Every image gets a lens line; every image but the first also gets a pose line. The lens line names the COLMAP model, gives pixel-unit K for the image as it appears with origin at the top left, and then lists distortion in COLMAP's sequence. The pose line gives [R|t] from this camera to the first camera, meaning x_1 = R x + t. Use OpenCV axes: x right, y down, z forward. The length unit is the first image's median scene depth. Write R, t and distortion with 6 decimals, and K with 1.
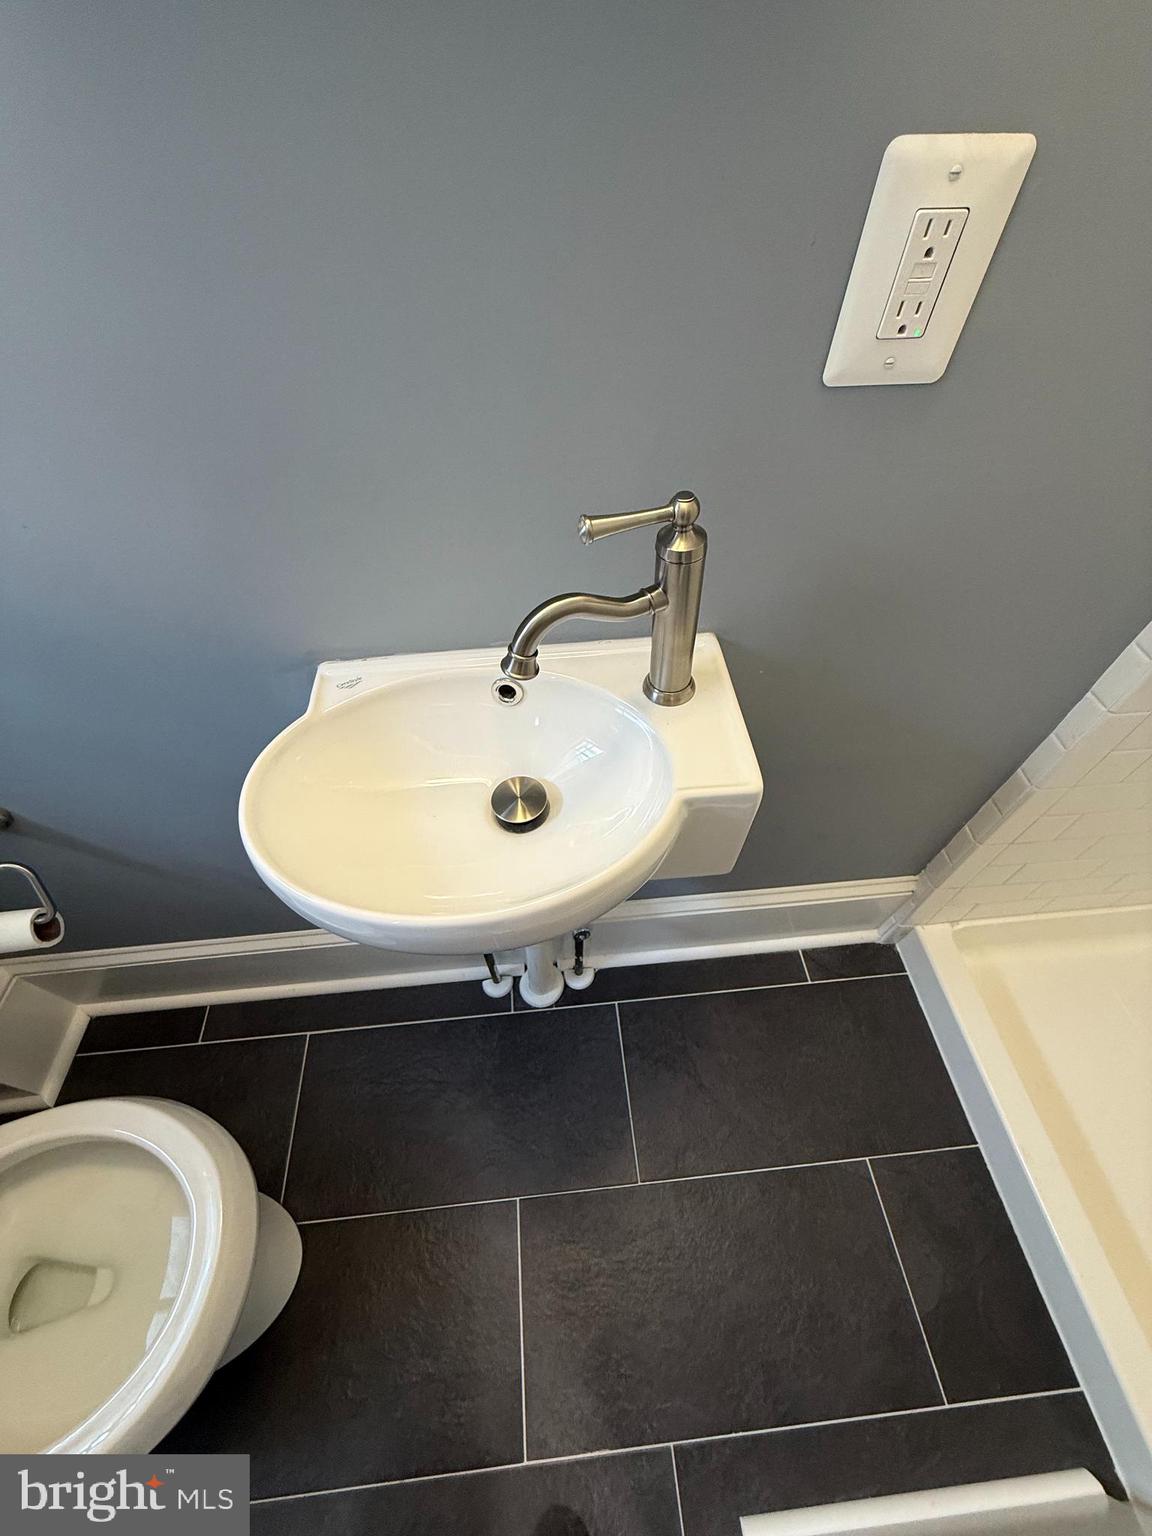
lens RADIAL K [[620.6, 0, 576.0], [0, 620.6, 768.0], [0, 0, 1]] dist [0.000222, 0.000067]
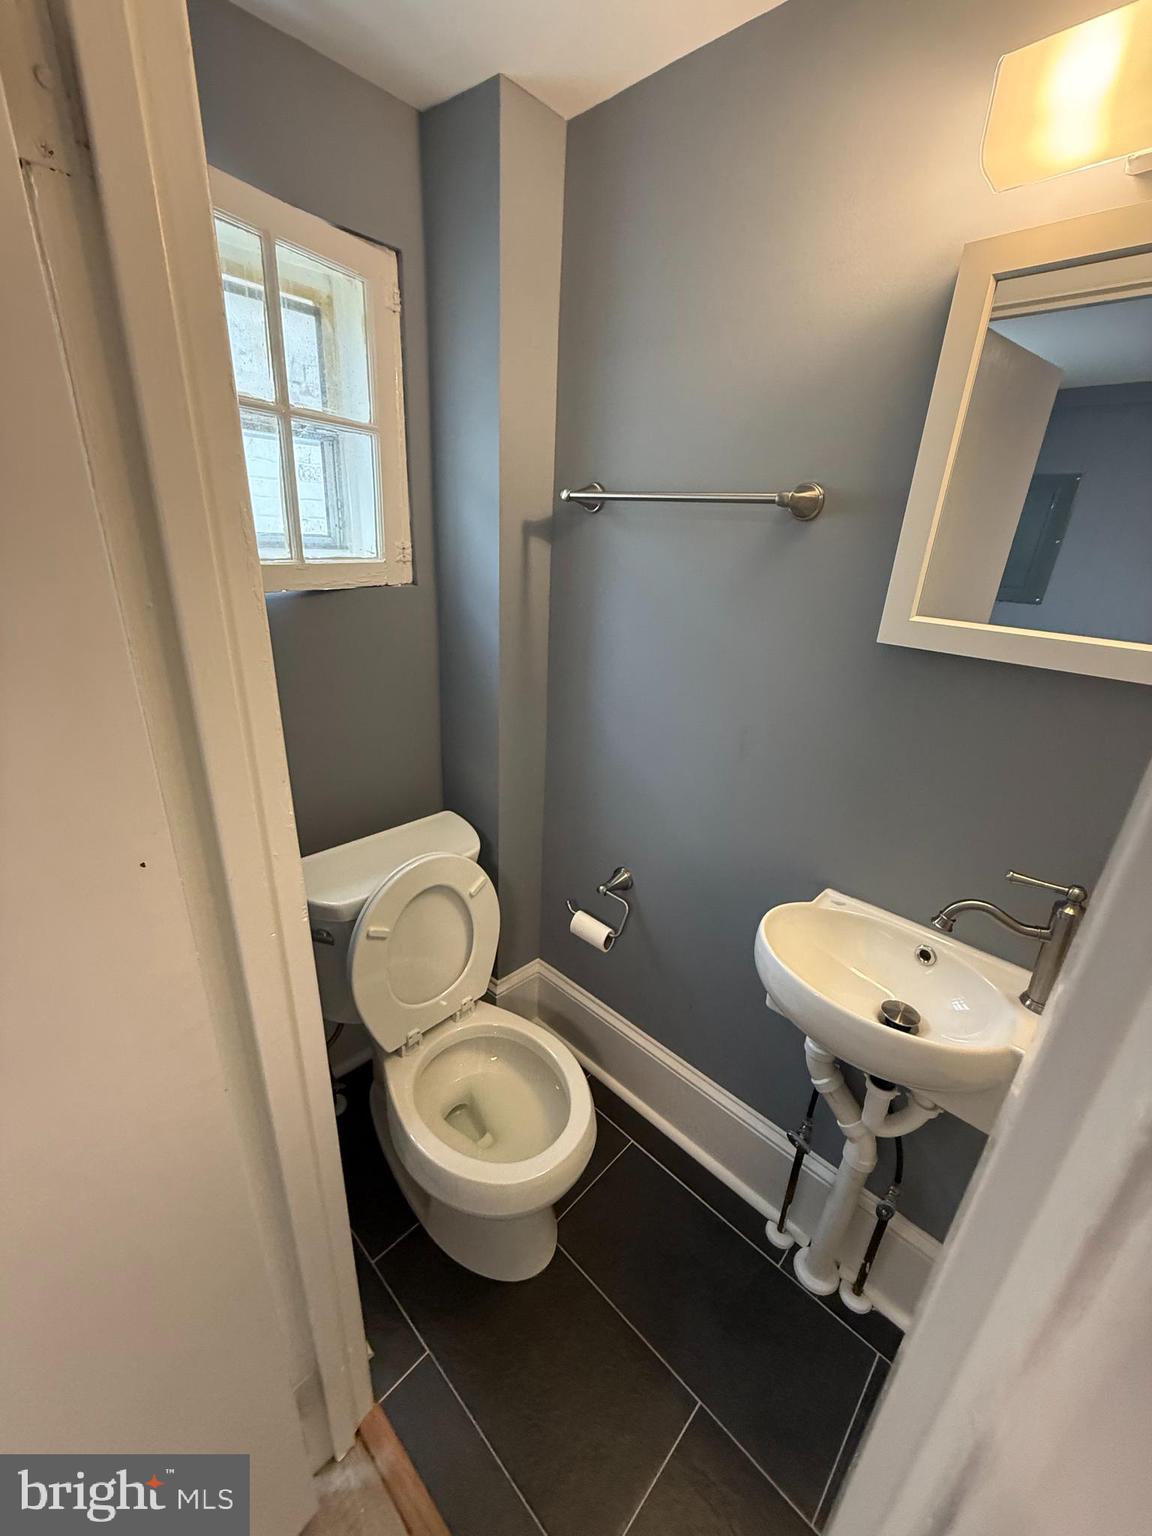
lens RADIAL K [[610.2, 0, 575.8], [0, 610.2, 764.0], [0, 0, 1]] dist [0.000321, -0.000011]
pose [[0.653758, 0.318199, -0.686549, 0.247801], [-0.634079, 0.725512, -0.267536, 0.564995], [0.412970, 0.610231, 0.676073, -0.831894]]
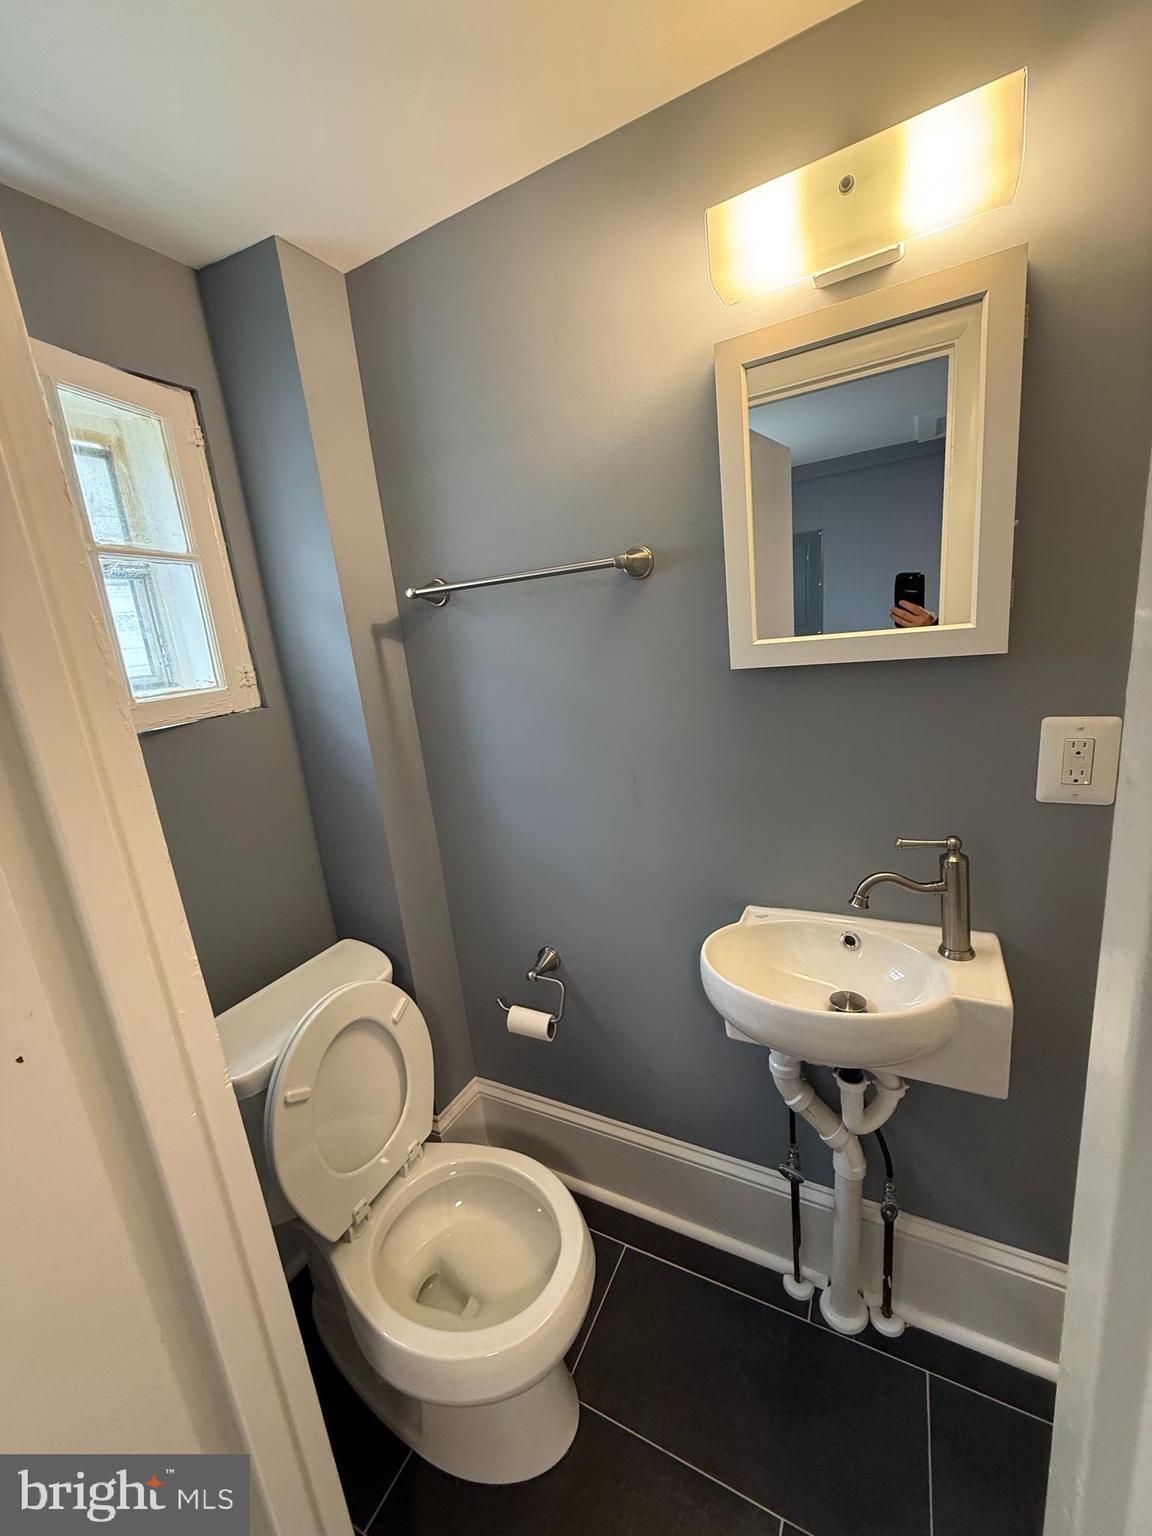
lens RADIAL K [[610.2, 0, 575.8], [0, 610.2, 764.0], [0, 0, 1]] dist [0.000321, -0.000011]
pose [[0.834944, 0.049714, -0.548085, 0.171982], [-0.373460, 0.782684, -0.497929, 0.675208], [0.404223, 0.620431, 0.672063, -0.823765]]
